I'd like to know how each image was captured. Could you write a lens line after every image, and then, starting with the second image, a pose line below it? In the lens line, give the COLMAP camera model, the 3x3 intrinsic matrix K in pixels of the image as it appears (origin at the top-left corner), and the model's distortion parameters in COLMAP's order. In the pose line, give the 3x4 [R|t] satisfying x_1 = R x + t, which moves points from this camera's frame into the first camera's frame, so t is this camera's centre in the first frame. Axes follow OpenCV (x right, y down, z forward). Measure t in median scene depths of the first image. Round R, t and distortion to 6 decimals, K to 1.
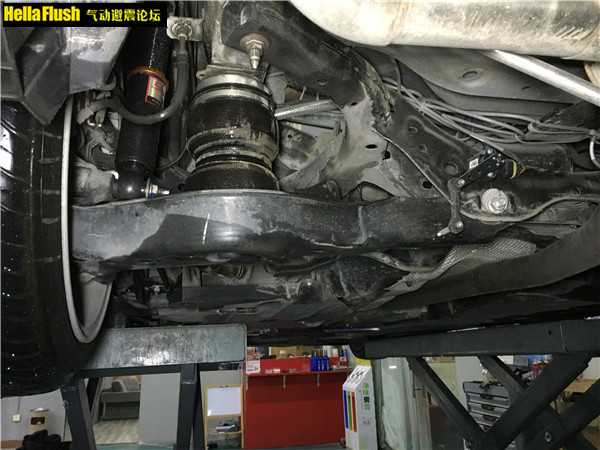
lens RADIAL K [[509.1, 0, 300.0], [0, 509.1, 225.0], [0, 0, 1]] dist [0.082809, -0.133631]
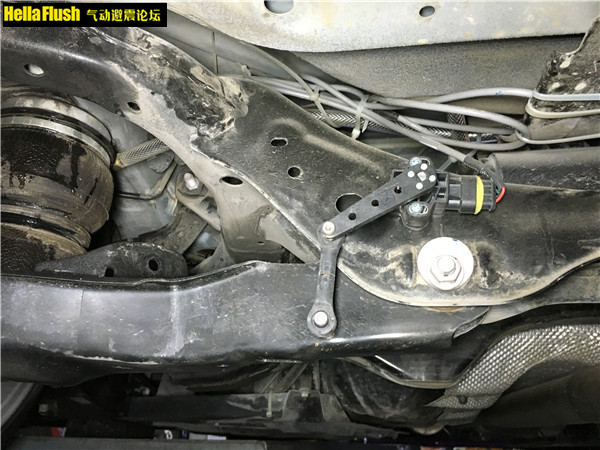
lens RADIAL K [[509.1, 0, 300.0], [0, 509.1, 225.0], [0, 0, 1]] dist [0.082809, -0.133631]
pose [[0.934440, -0.079656, -0.347097, 0.421485], [0.029902, 0.988772, -0.146412, -0.015529], [0.354862, 0.126435, 0.926330, 0.503096]]
